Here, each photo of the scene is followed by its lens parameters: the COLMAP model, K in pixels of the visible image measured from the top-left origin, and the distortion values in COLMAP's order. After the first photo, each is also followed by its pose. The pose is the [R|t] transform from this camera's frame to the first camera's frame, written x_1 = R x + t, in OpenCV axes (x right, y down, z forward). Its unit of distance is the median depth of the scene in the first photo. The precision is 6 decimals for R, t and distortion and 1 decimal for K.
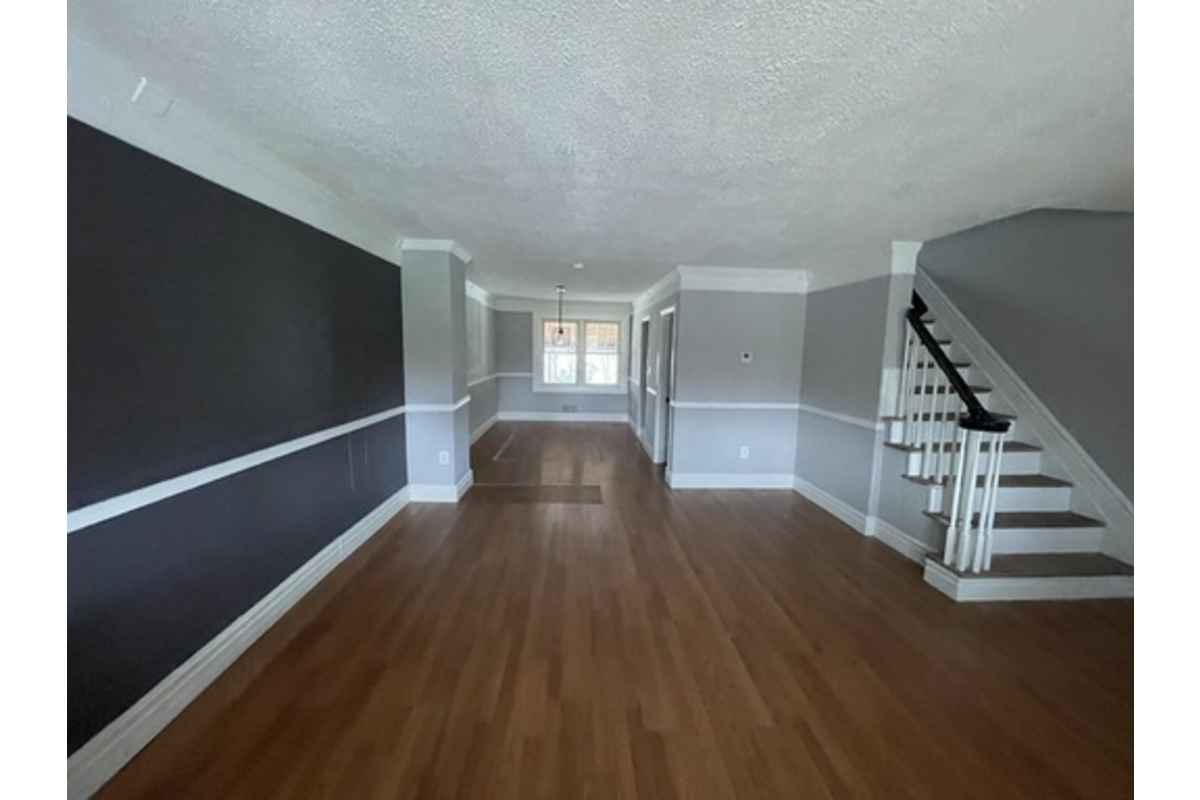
lens RADIAL K [[430.6, 0, 603.1], [0, 430.6, 397.5], [0, 0, 1]] dist [-0.002152, 0.000141]
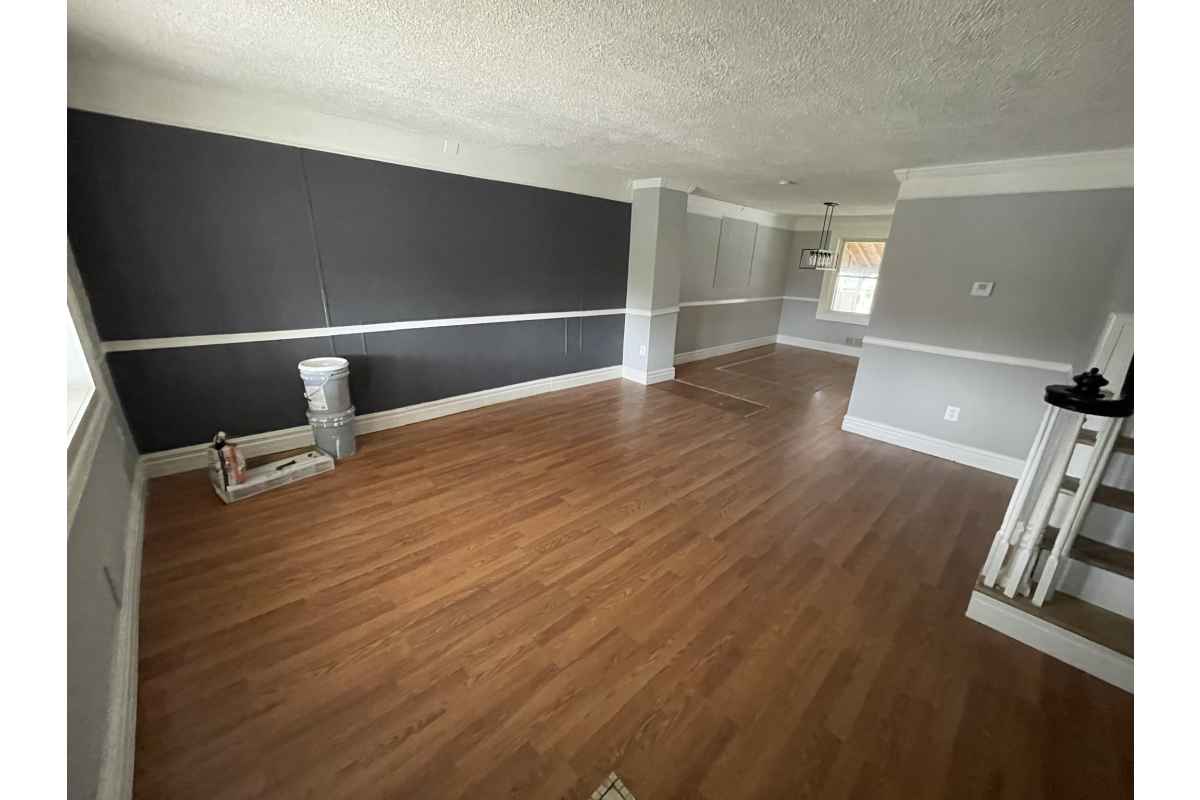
lens RADIAL K [[430.6, 0, 600.6], [0, 430.6, 396.6], [0, 0, 1]] dist [-0.002152, 0.000141]
pose [[0.641865, 0.241352, -0.727845, 0.274606], [-0.114314, 0.968687, 0.220405, -0.000974], [0.758249, -0.058268, 0.649356, 0.006858]]
